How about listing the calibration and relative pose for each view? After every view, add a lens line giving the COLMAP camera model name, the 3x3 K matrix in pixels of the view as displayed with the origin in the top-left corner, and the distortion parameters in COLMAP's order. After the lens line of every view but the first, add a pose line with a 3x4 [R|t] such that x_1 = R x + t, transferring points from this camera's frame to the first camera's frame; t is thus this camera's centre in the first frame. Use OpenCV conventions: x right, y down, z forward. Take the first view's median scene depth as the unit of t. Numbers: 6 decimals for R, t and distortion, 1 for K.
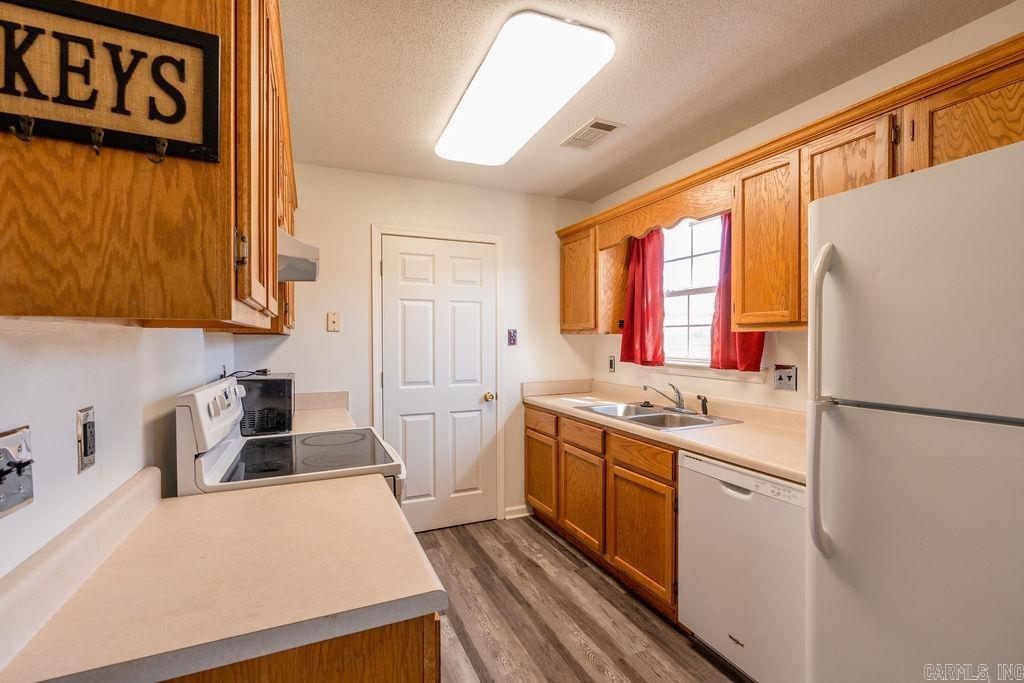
lens RADIAL K [[458.3, 0, 511.7], [0, 458.3, 344.3], [0, 0, 1]] dist [-0.016952, 0.008041]
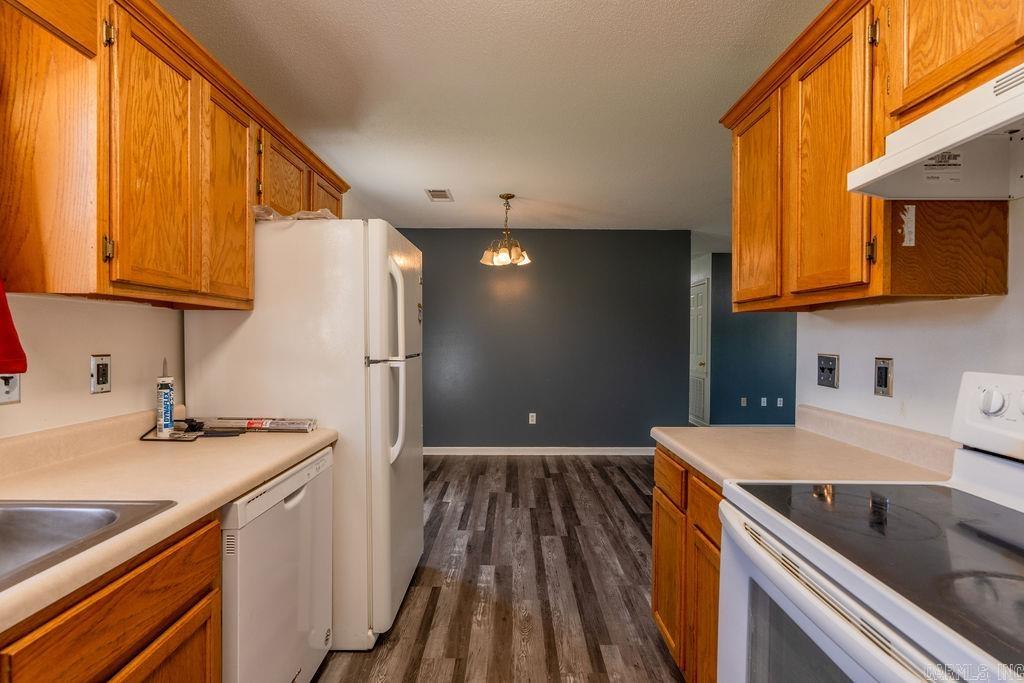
lens RADIAL K [[458.3, 0, 507.0], [0, 458.3, 344.0], [0, 0, 1]] dist [-0.016952, 0.008041]
pose [[-0.909586, -0.005702, 0.415477, -0.177408], [0.003510, 0.999765, 0.021407, 0.024787], [-0.415501, 0.020930, -0.909352, 1.403673]]
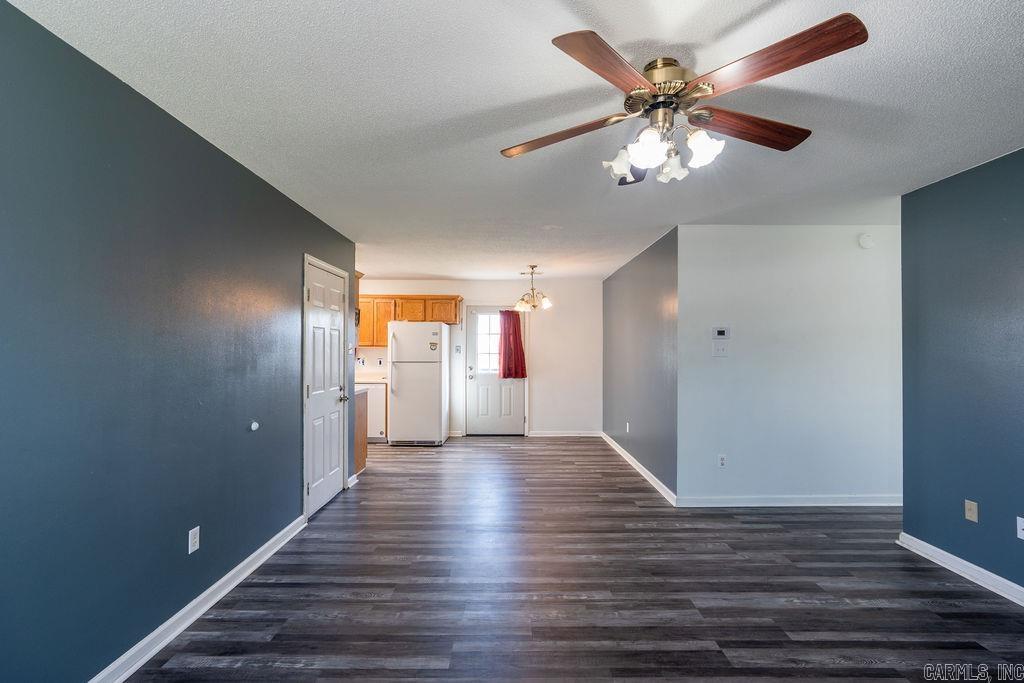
lens RADIAL K [[458.3, 0, 514.9], [0, 458.3, 344.4], [0, 0, 1]] dist [-0.016952, 0.008041]
pose [[0.402406, 0.015128, 0.915336, -2.181205], [0.004254, 0.999822, -0.018394, 0.017693], [-0.915452, 0.011296, 0.402270, -1.466414]]
